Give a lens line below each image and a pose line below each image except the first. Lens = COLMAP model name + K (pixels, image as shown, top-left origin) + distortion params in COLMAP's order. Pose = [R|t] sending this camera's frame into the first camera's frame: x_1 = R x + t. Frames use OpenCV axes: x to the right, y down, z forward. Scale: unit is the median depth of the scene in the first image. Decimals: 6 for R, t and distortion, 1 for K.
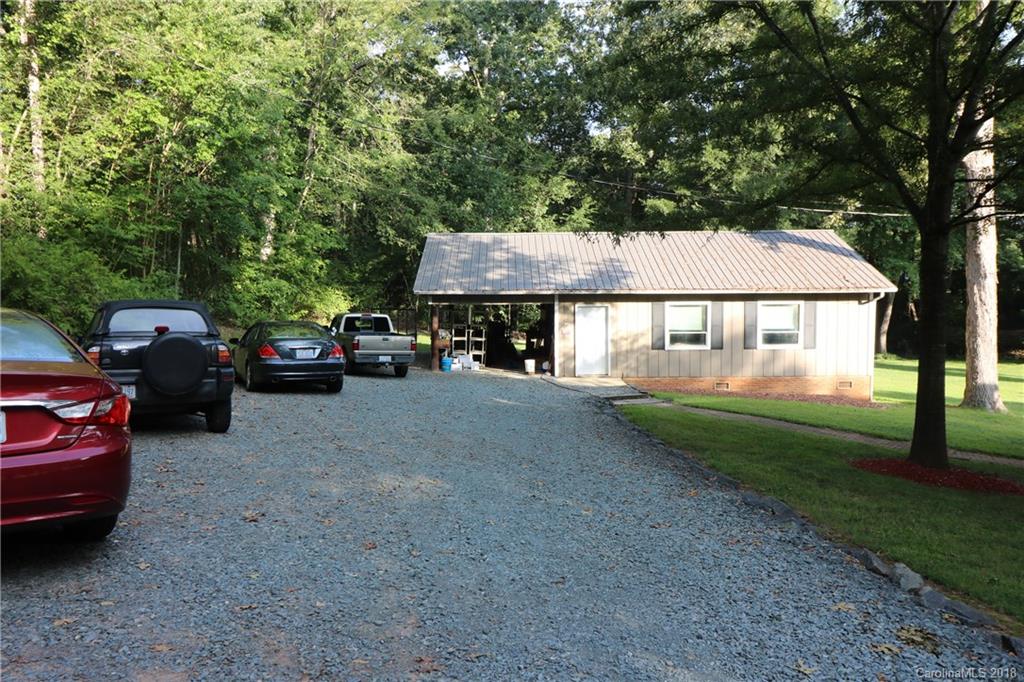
lens RADIAL K [[791.8, 0, 512.2], [0, 791.8, 341.2], [0, 0, 1]] dist [0.001302, -0.000613]
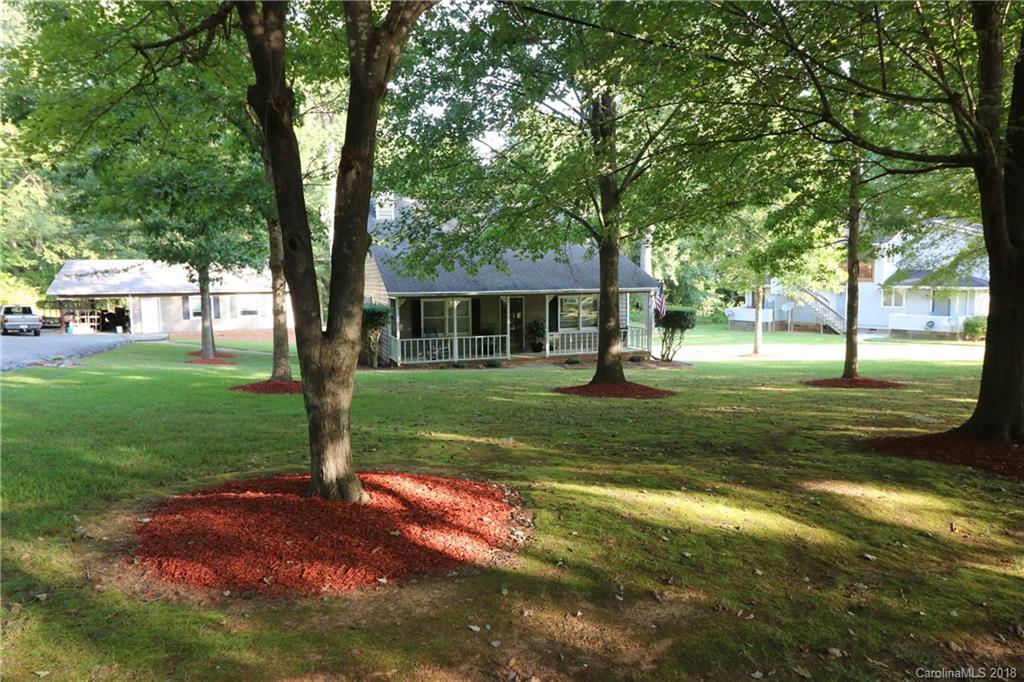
lens RADIAL K [[685.0, 0, 515.6], [0, 685.0, 341.2], [0, 0, 1]] dist [0.020021, -0.000058]
pose [[0.952250, -0.036441, 0.303138, 0.444953], [0.026244, 0.998947, 0.037644, 0.021315], [-0.304190, -0.027891, 0.952203, -0.977899]]
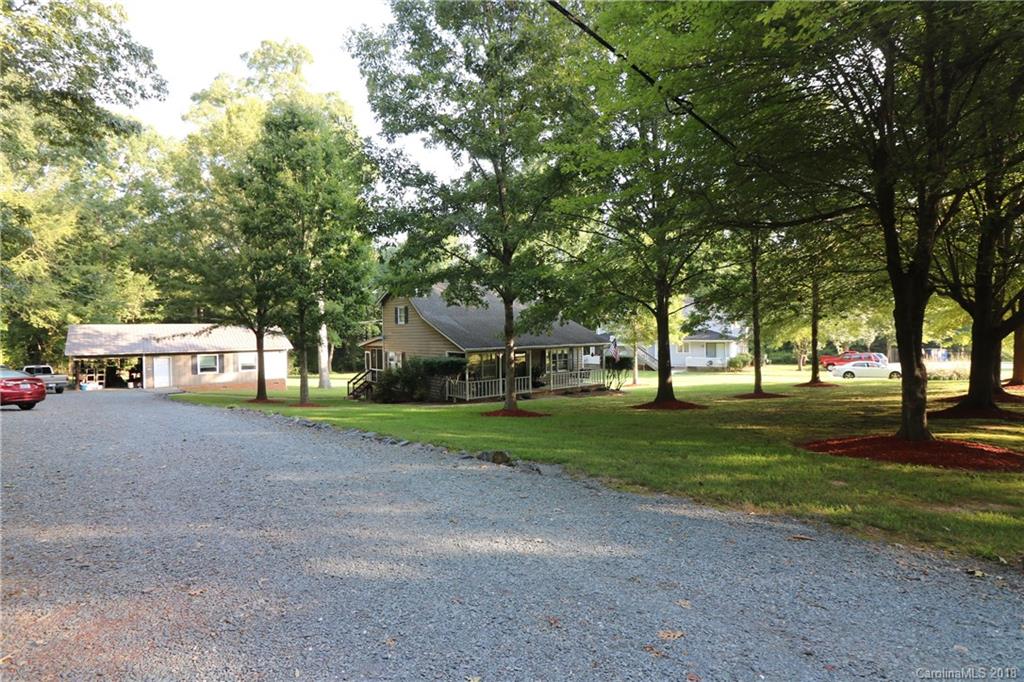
lens RADIAL K [[502.9, 0, 506.7], [0, 502.9, 336.5], [0, 0, 1]] dist [-0.005885, -0.002795]
pose [[0.792955, -0.013478, 0.609131, 0.005354], [0.051557, 0.997654, -0.045040, 0.011610], [-0.607095, 0.067119, 0.791790, -0.799746]]
